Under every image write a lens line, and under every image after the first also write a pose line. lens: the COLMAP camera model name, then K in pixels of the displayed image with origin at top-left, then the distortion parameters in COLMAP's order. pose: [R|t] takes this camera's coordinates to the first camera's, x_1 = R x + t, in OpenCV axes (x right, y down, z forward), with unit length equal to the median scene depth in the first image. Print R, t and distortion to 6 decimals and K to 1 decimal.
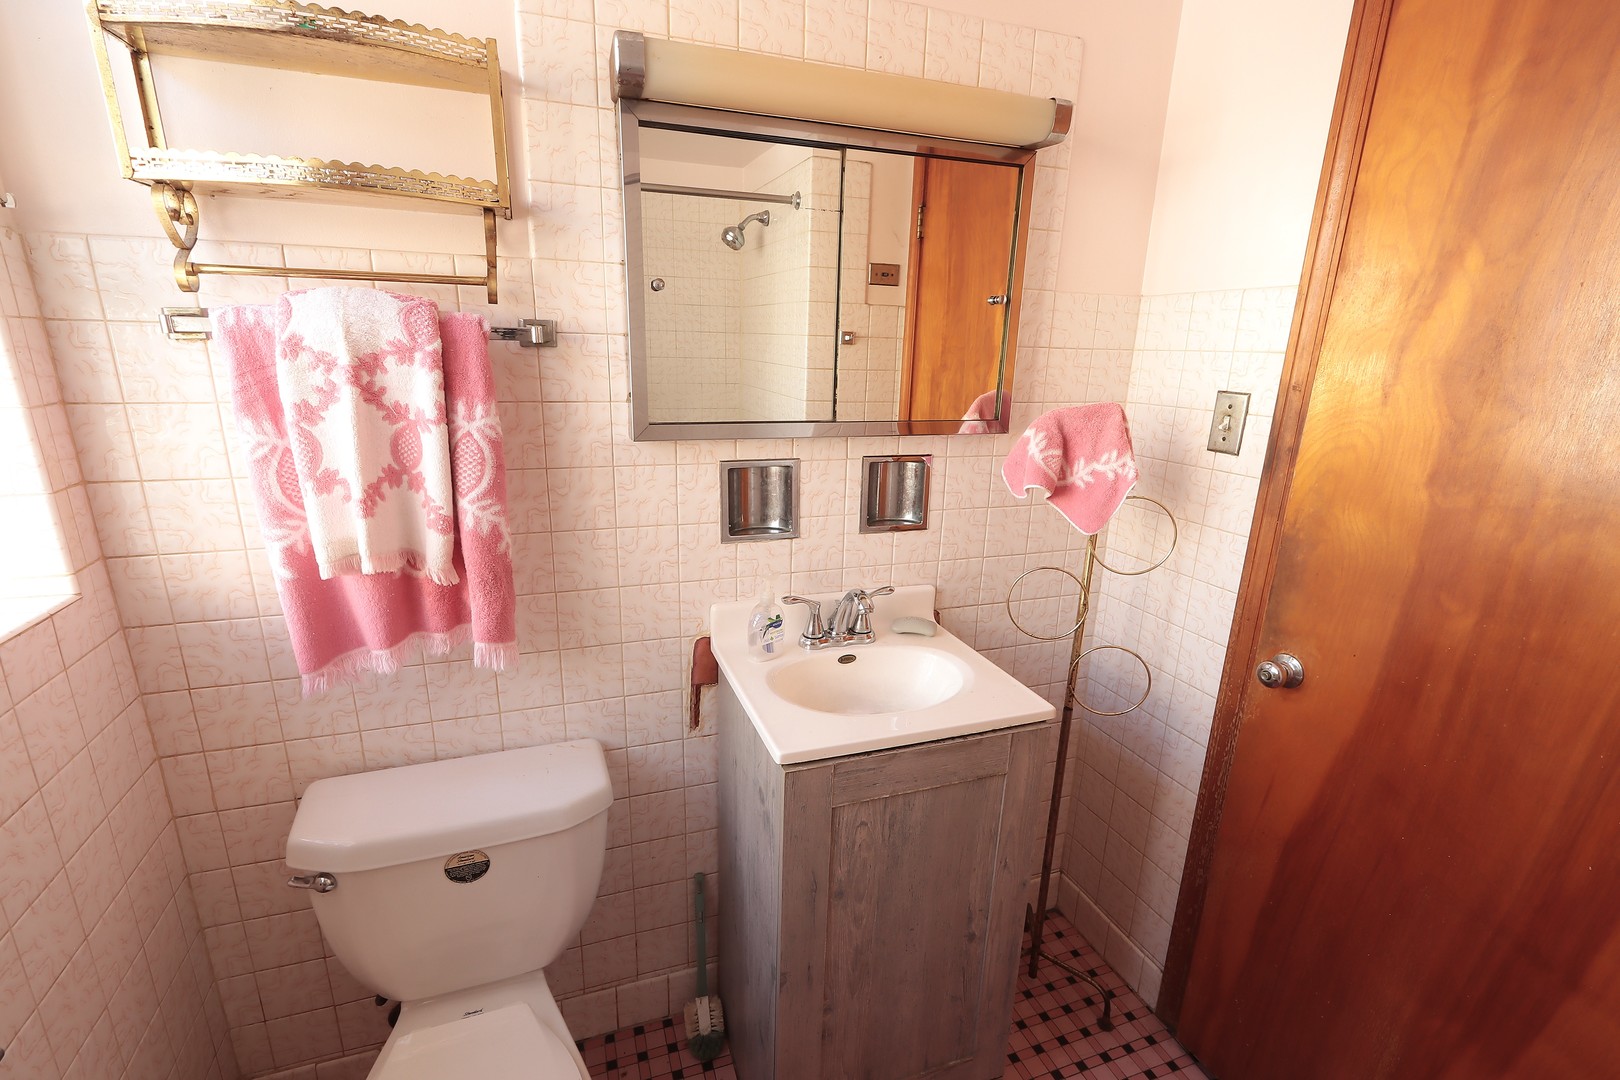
lens RADIAL K [[739.7, 0, 807.0], [0, 739.7, 557.0], [0, 0, 1]] dist [0.003493, -0.002959]
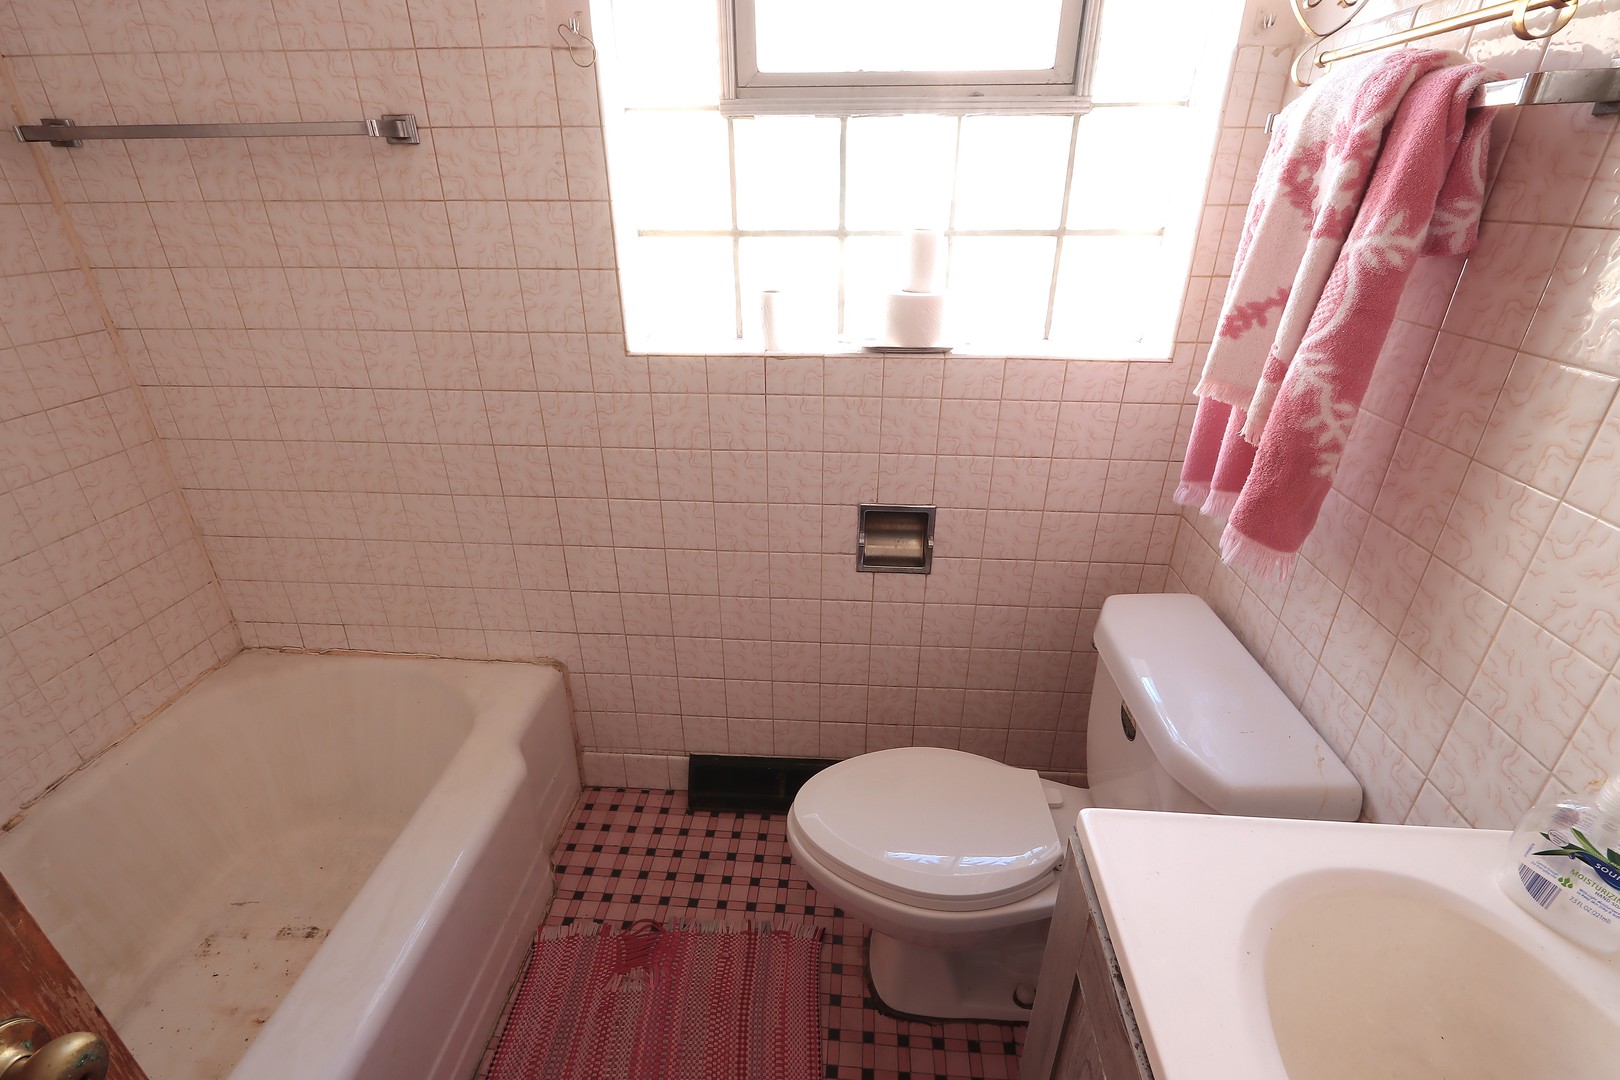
lens RADIAL K [[739.7, 0, 807.0], [0, 739.7, 557.0], [0, 0, 1]] dist [0.003493, -0.002959]
pose [[-0.403997, 0.391772, -0.826620, 0.465816], [-0.265398, 0.814580, 0.515774, -0.157717], [0.875414, 0.427754, -0.225113, 0.811454]]
